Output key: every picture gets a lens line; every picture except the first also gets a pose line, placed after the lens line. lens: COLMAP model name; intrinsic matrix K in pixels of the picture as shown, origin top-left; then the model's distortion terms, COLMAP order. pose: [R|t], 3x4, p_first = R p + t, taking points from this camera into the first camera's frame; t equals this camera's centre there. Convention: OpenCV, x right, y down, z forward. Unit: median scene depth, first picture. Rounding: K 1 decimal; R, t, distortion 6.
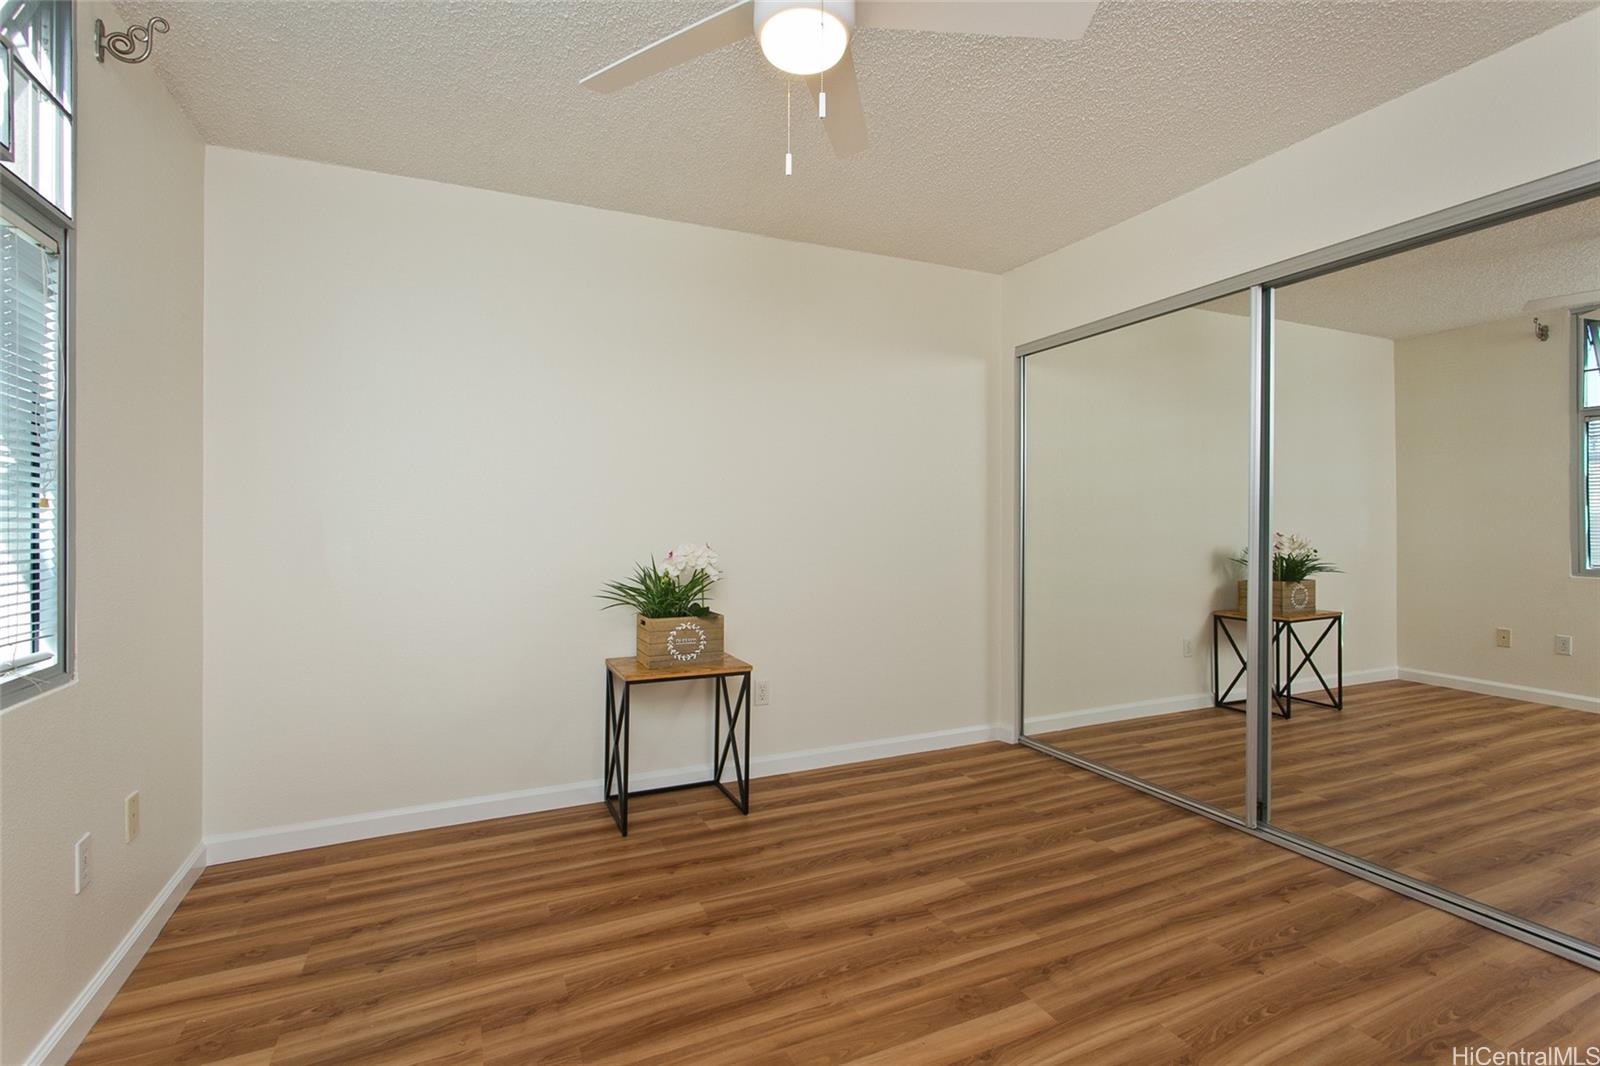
lens RADIAL K [[753.3, 0, 801.1], [0, 753.3, 539.7], [0, 0, 1]] dist [0.000595, 0.000079]
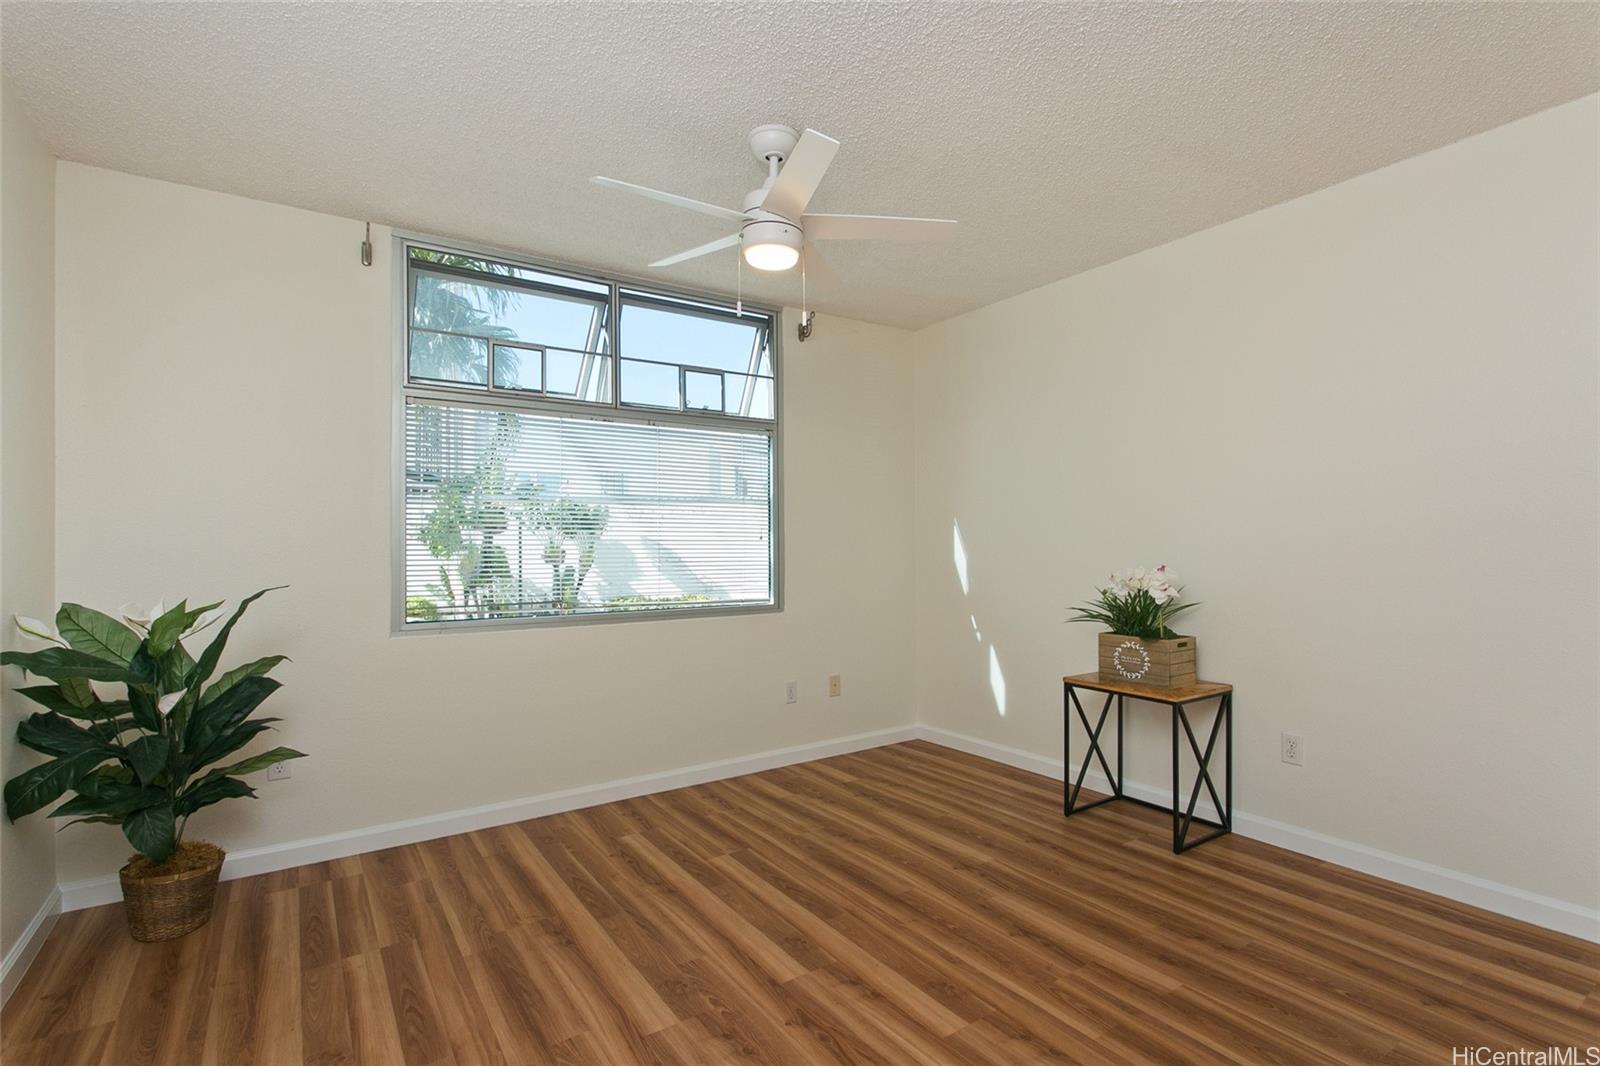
lens RADIAL K [[753.3, 0, 801.1], [0, 753.3, 539.7], [0, 0, 1]] dist [0.000595, 0.000079]
pose [[0.159596, -0.003482, -0.987176, 0.913221], [-0.014359, 0.999880, -0.005848, -0.020484], [0.987078, 0.015108, 0.159527, 0.437990]]
